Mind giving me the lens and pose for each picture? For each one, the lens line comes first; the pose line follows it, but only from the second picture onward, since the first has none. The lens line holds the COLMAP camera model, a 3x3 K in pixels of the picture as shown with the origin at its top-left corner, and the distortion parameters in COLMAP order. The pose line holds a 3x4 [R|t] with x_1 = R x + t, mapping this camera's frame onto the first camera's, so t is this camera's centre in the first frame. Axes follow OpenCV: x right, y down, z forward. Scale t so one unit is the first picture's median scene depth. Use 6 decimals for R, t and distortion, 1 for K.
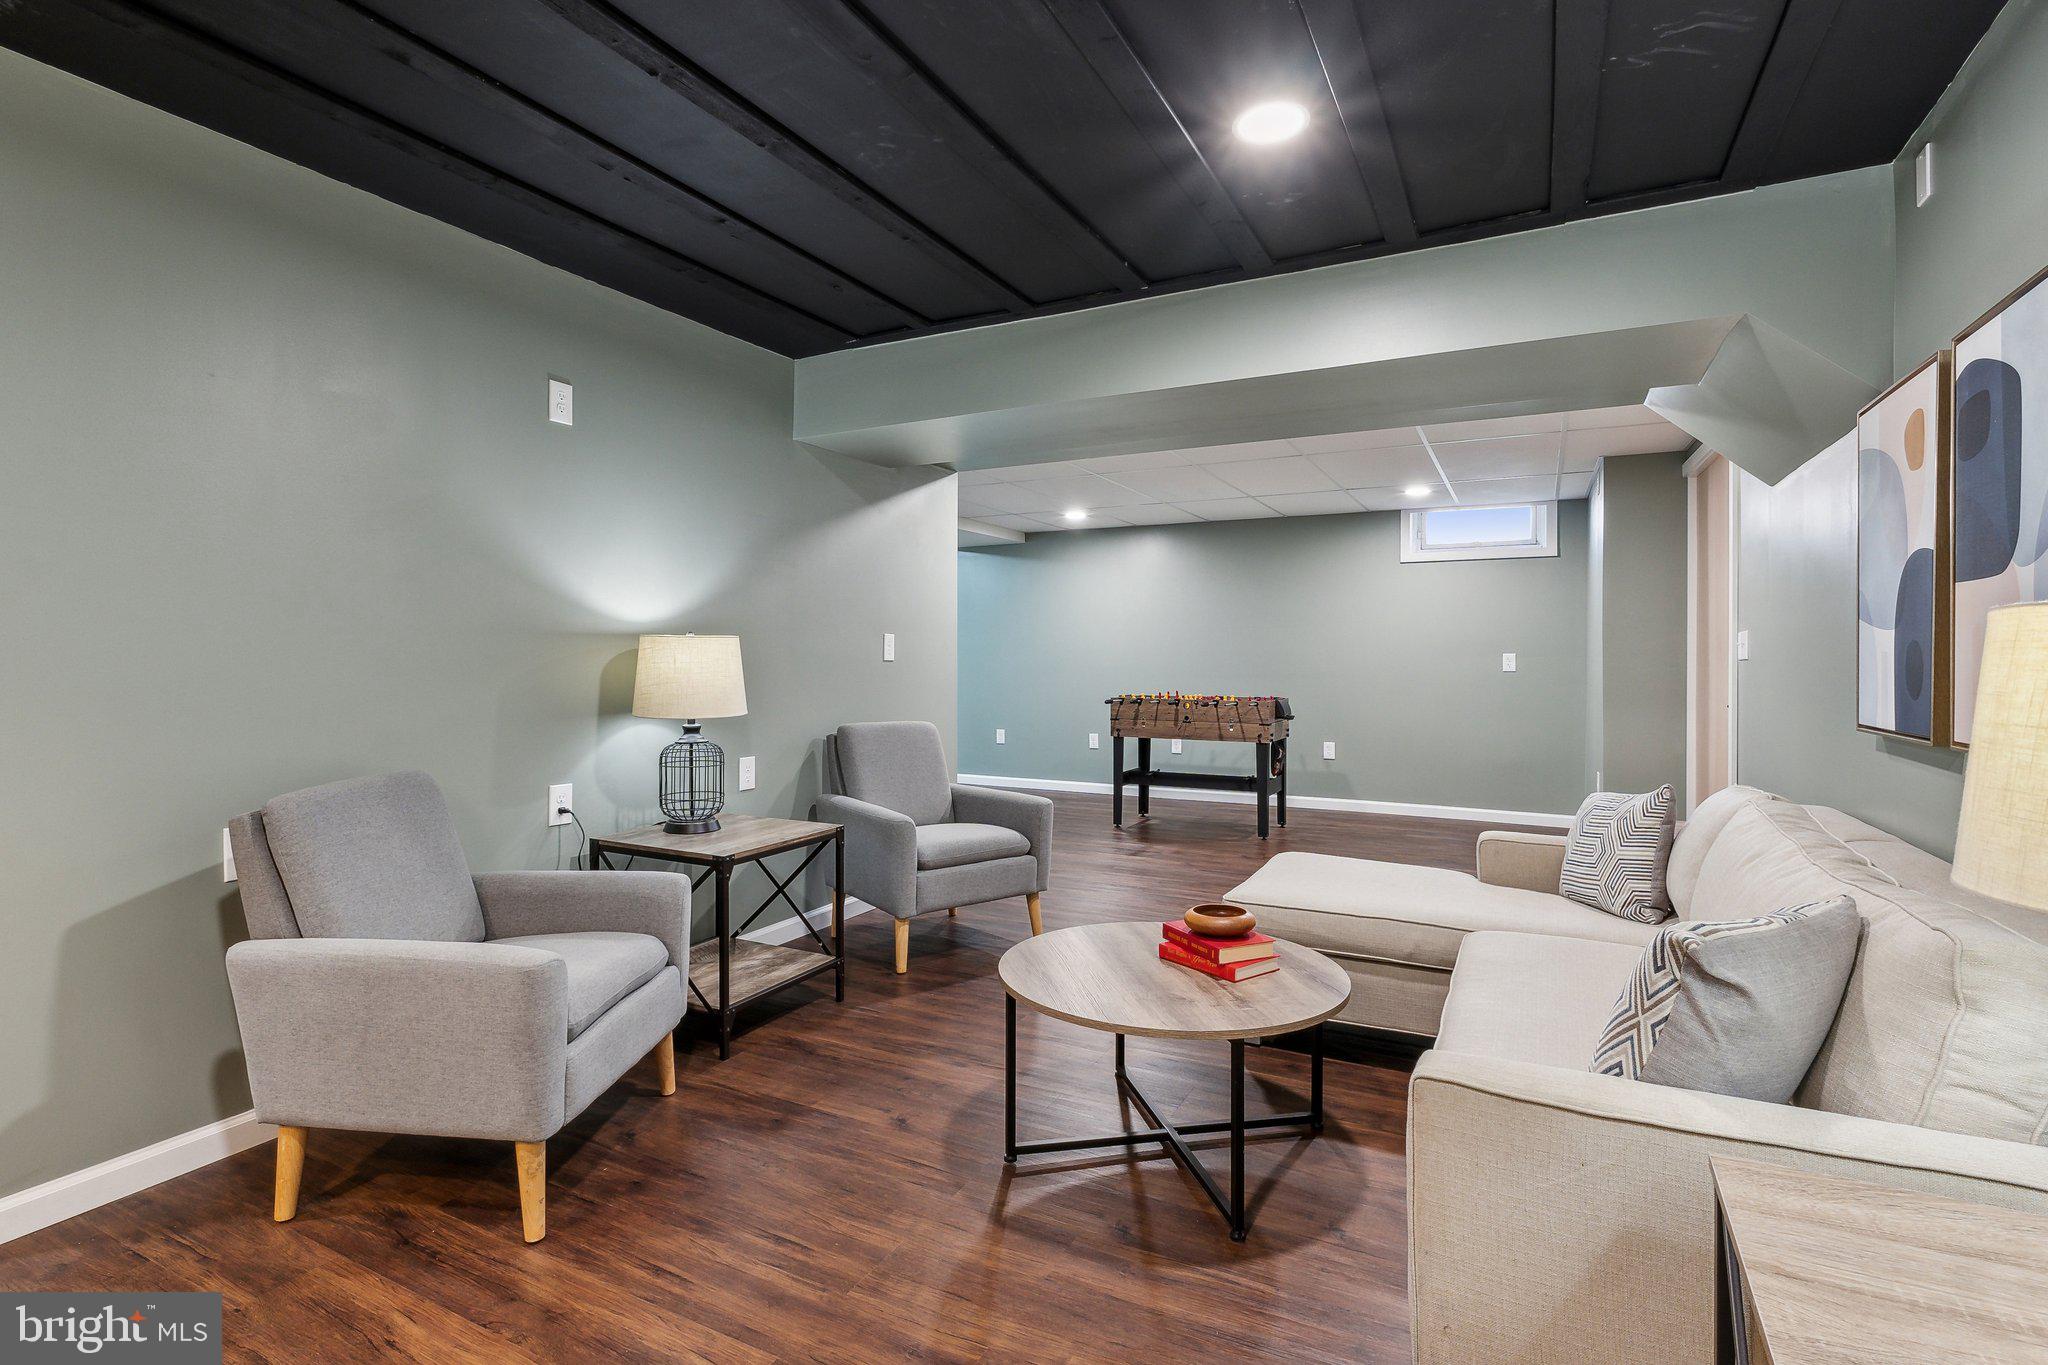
lens RADIAL K [[983.3, 0, 1018.0], [0, 983.3, 675.6], [0, 0, 1]] dist [-0.003420, -0.000516]
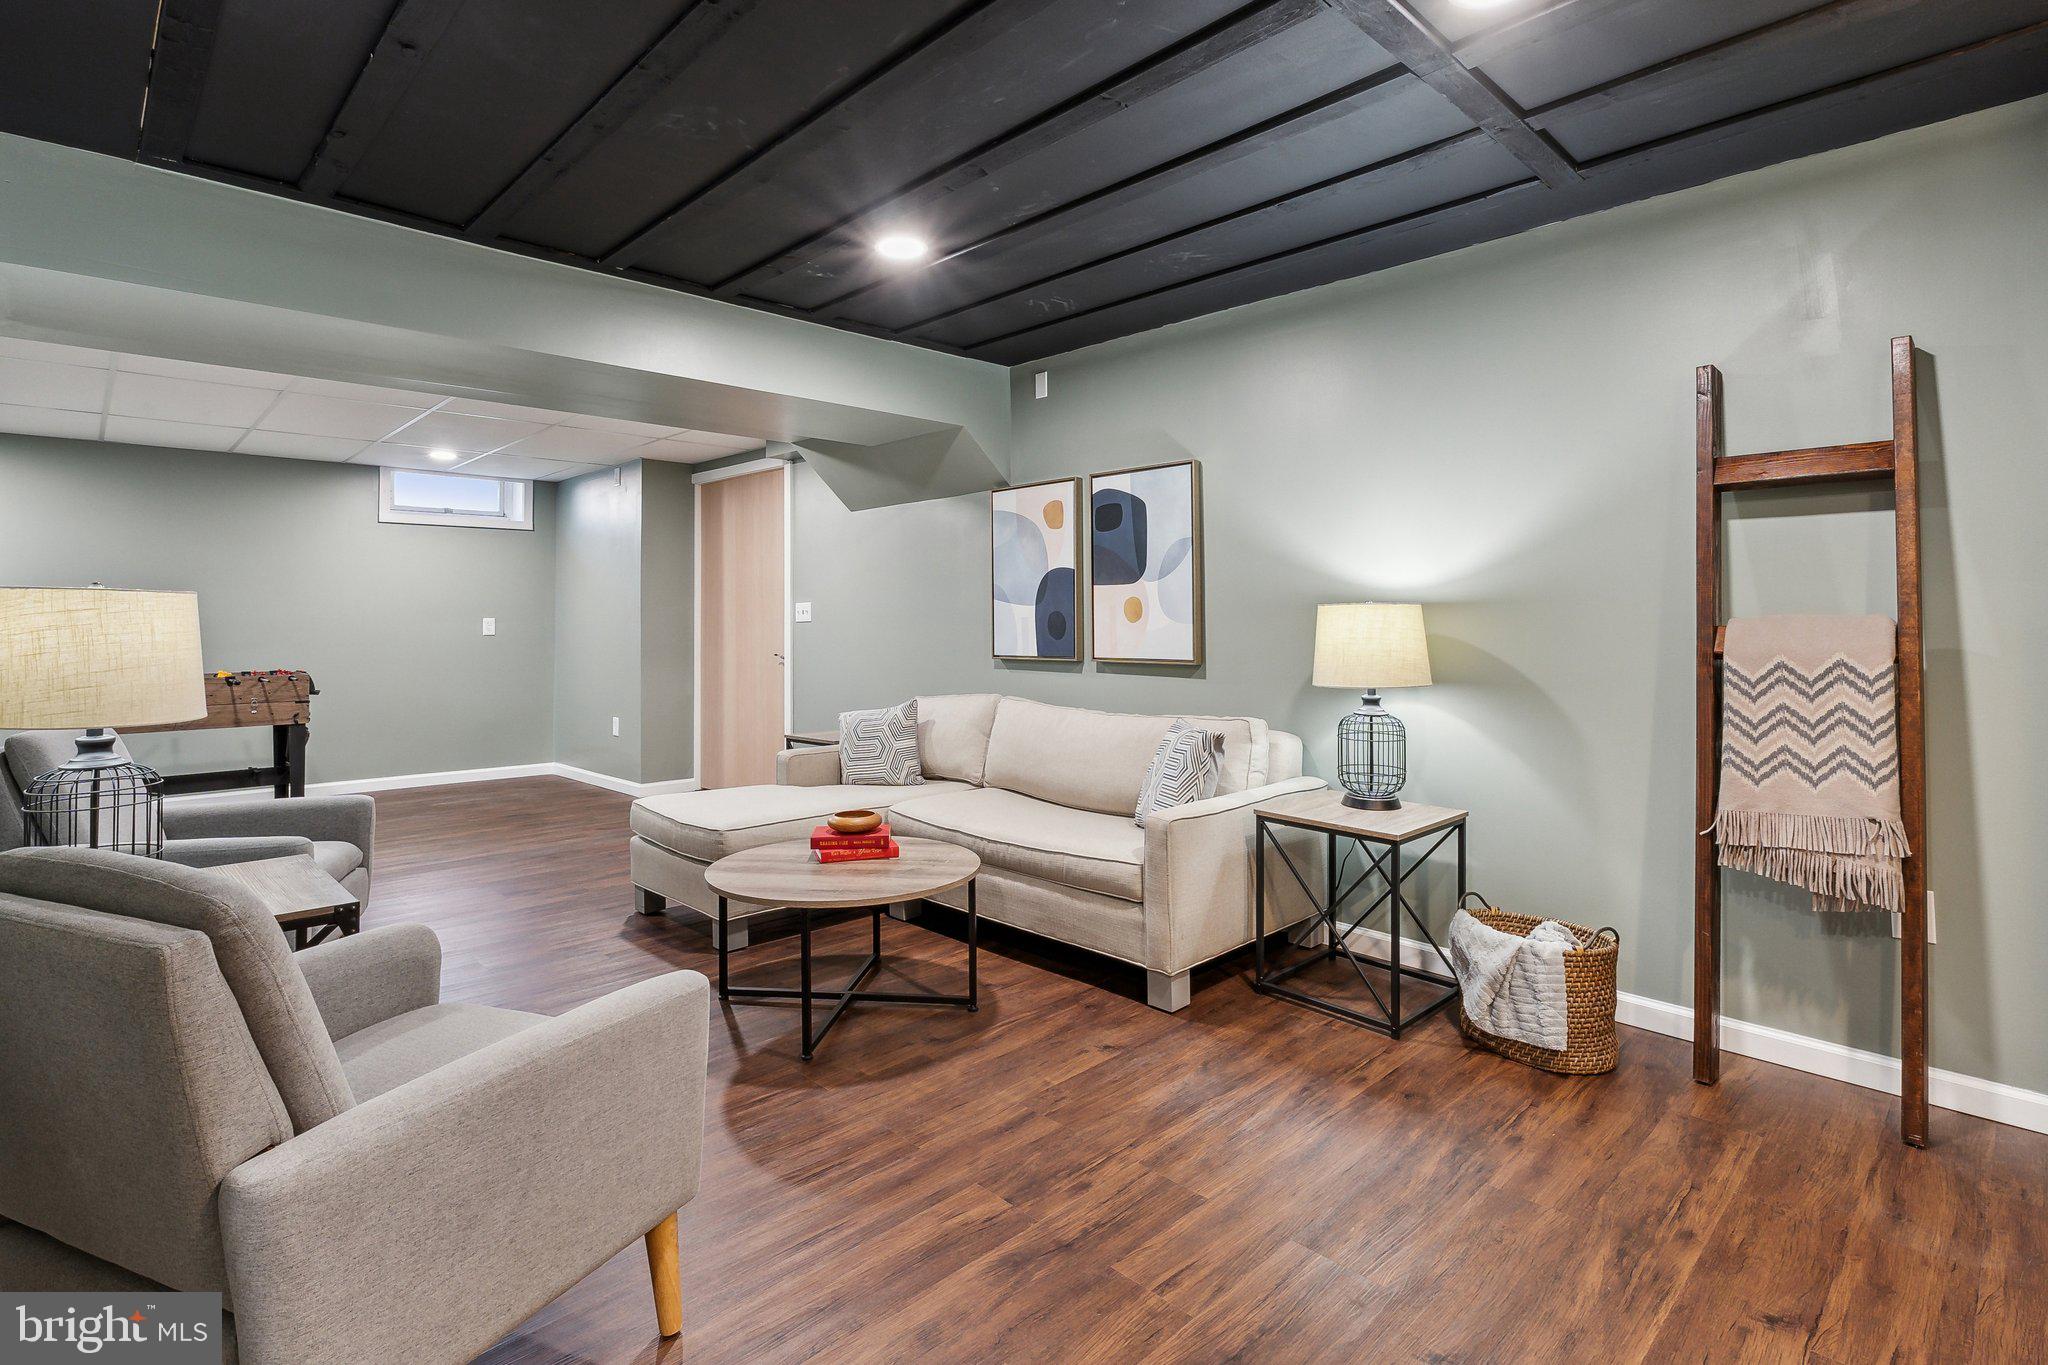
lens RADIAL K [[994.0, 0, 1025.3], [0, 994.0, 599.5], [0, 0, 1]] dist [-0.000999, -0.000320]
pose [[0.312304, 0.016538, 0.949838, -0.747026], [0.022151, 0.999450, -0.024685, -0.006975], [-0.949724, 0.028749, 0.311766, 0.273813]]
